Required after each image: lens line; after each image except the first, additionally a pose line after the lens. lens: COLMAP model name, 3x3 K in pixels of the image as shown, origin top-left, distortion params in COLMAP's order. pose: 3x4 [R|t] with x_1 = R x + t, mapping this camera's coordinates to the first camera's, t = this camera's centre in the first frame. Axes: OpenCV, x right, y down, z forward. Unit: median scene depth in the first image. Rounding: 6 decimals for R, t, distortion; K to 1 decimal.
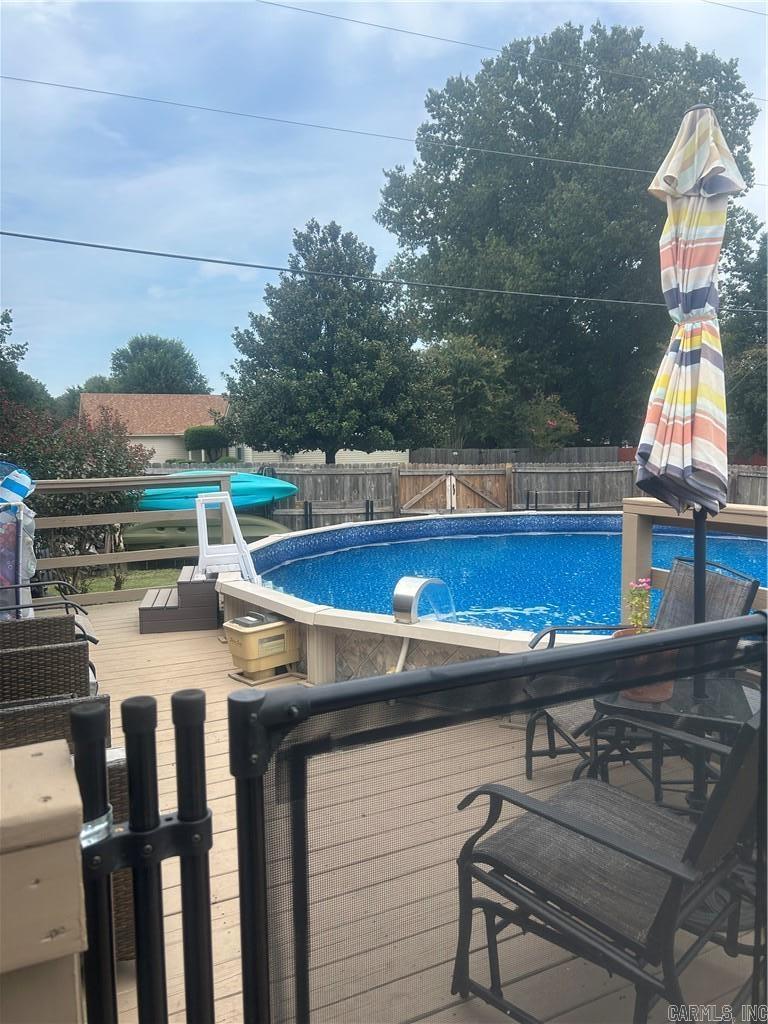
lens RADIAL K [[767.2, 0, 386.7], [0, 767.2, 521.0], [0, 0, 1]] dist [0.021949, -0.037686]
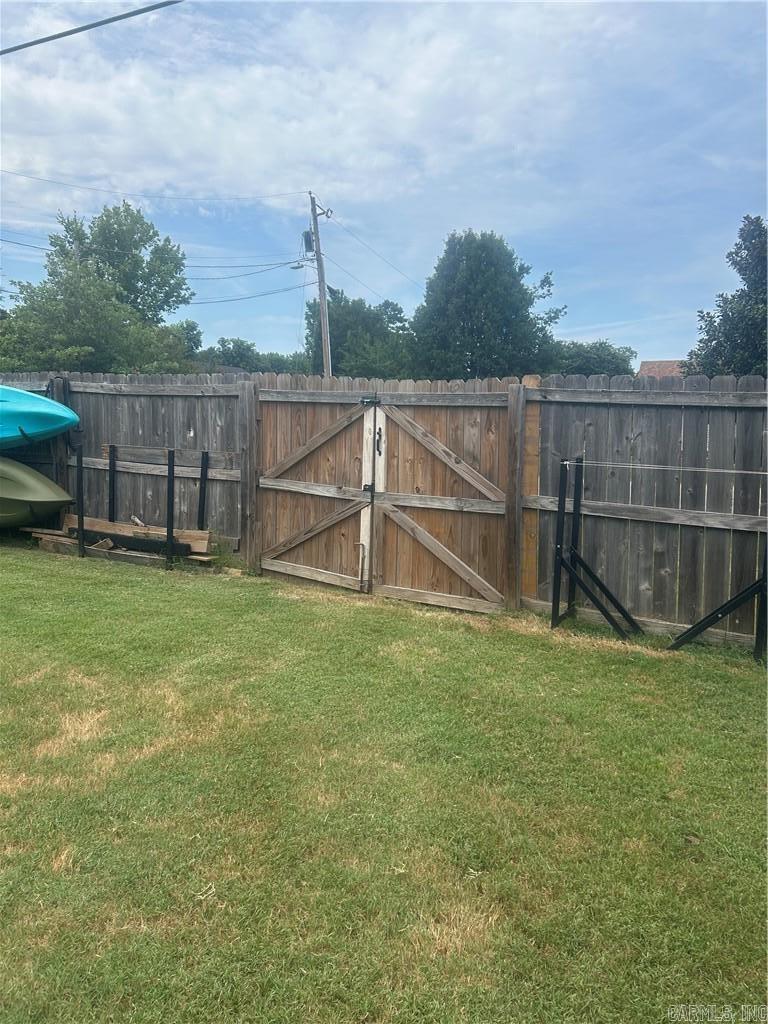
lens RADIAL K [[767.2, 0, 411.4], [0, 767.2, 512.7], [0, 0, 1]] dist [0.021949, -0.037686]
pose [[0.655290, 0.106111, -0.747887, 0.164656], [-0.104617, 0.993292, 0.049266, -0.010557], [0.748098, 0.045958, 0.661995, 0.308317]]
